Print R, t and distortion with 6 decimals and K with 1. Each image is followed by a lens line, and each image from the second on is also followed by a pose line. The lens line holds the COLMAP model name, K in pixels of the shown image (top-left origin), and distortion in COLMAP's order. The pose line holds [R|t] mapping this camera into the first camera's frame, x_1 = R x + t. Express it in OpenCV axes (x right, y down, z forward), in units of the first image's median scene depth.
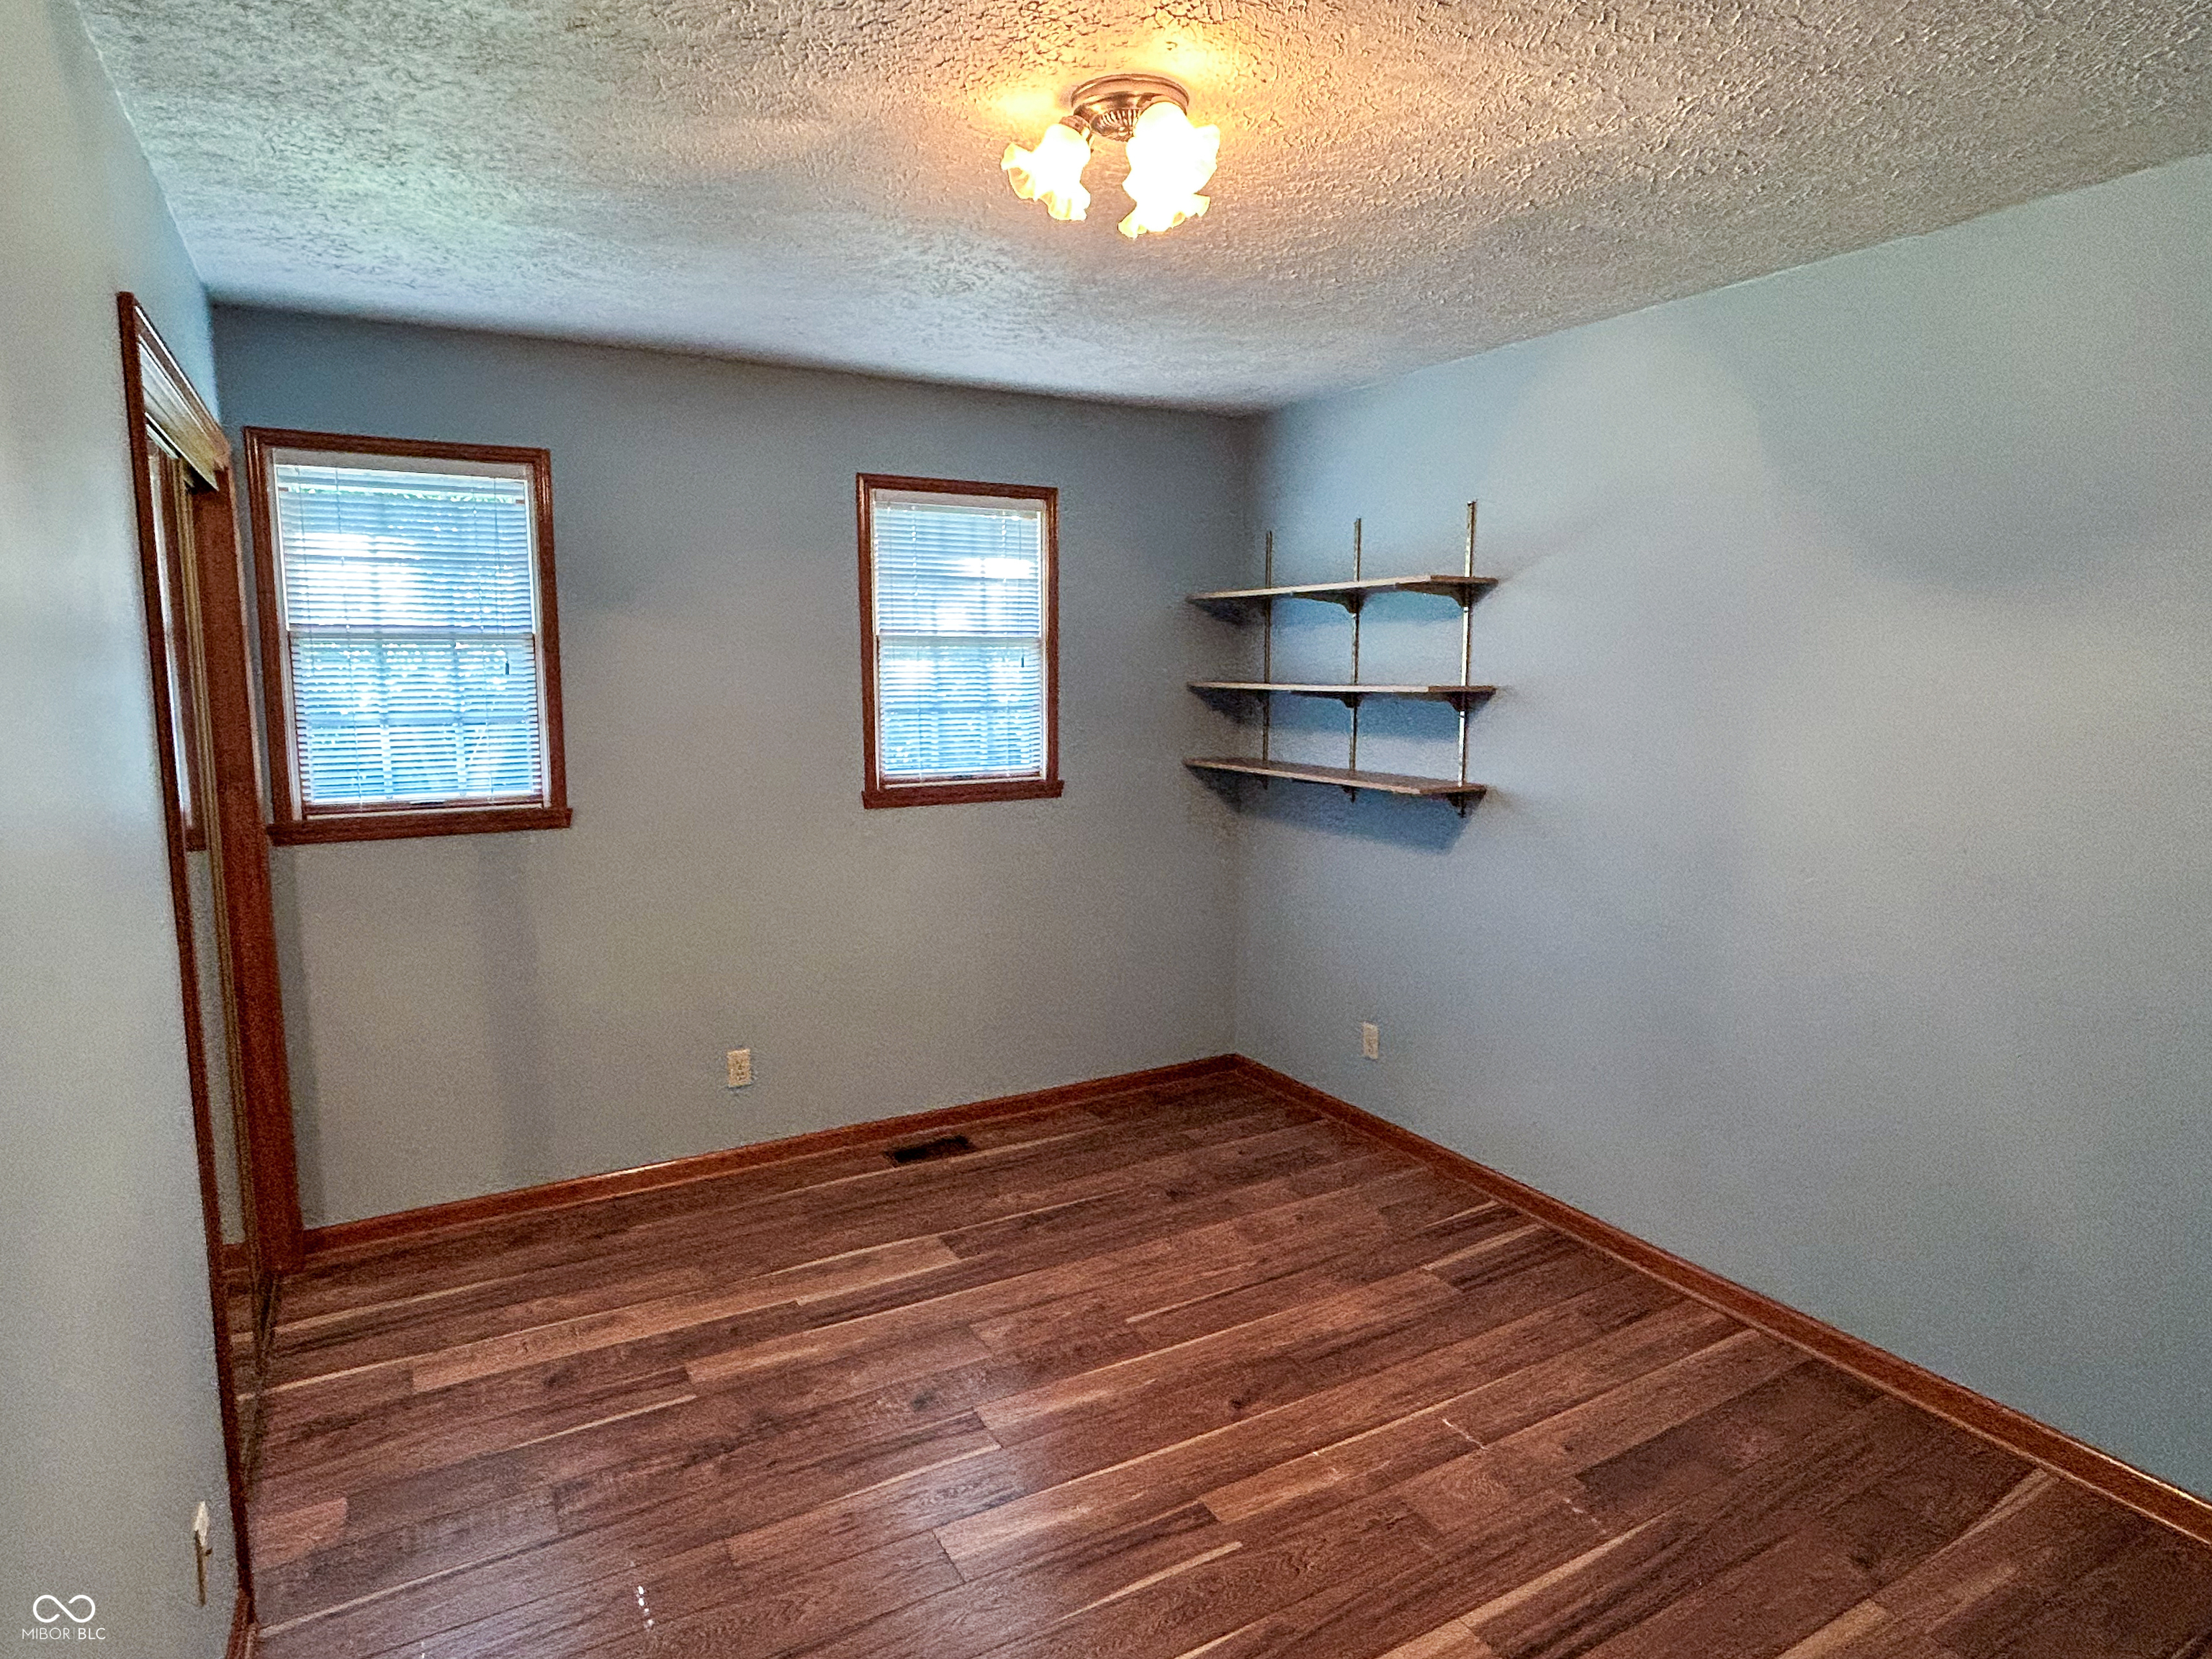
lens RADIAL K [[1253.4, 0, 1095.4], [0, 1253.4, 827.9], [0, 0, 1]] dist [-0.000211, -0.001811]
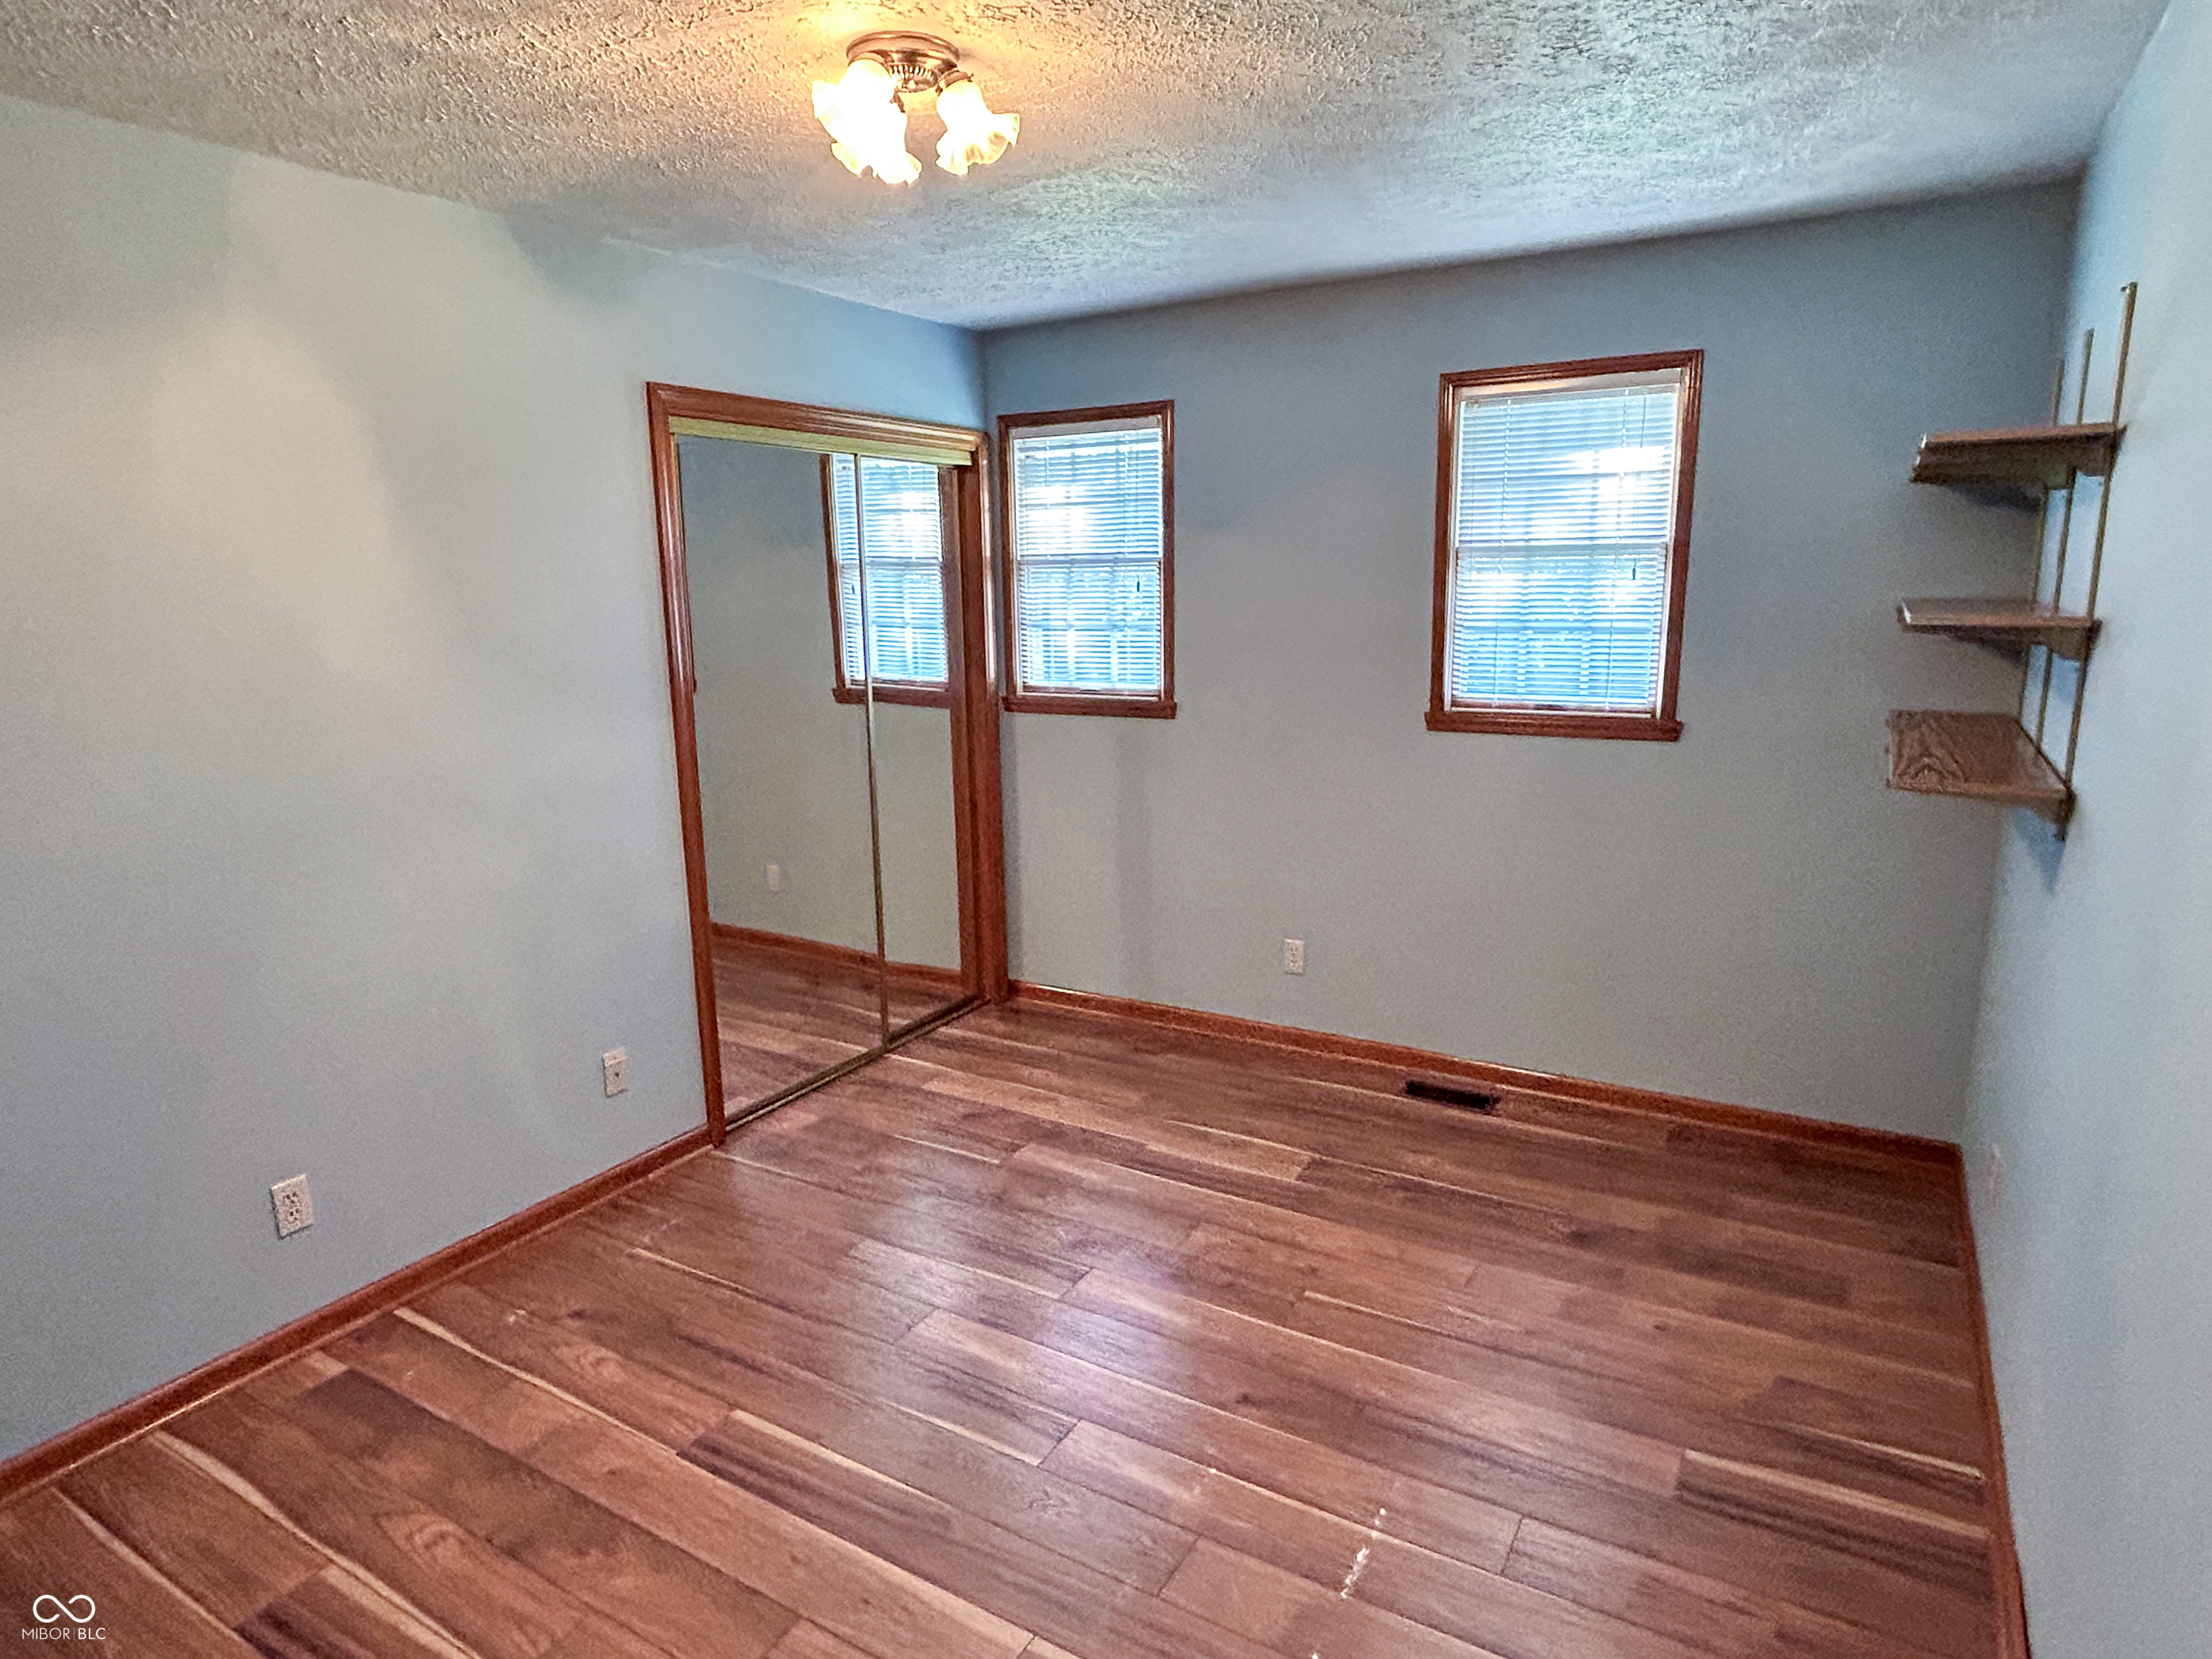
lens RADIAL K [[1253.4, 0, 1101.9], [0, 1253.4, 826.4], [0, 0, 1]] dist [-0.000211, -0.001811]
pose [[0.499926, 0.161584, -0.850861, 0.599202], [-0.098676, 0.986671, 0.129398, -0.048301], [0.860429, 0.019270, 0.509206, 0.336111]]
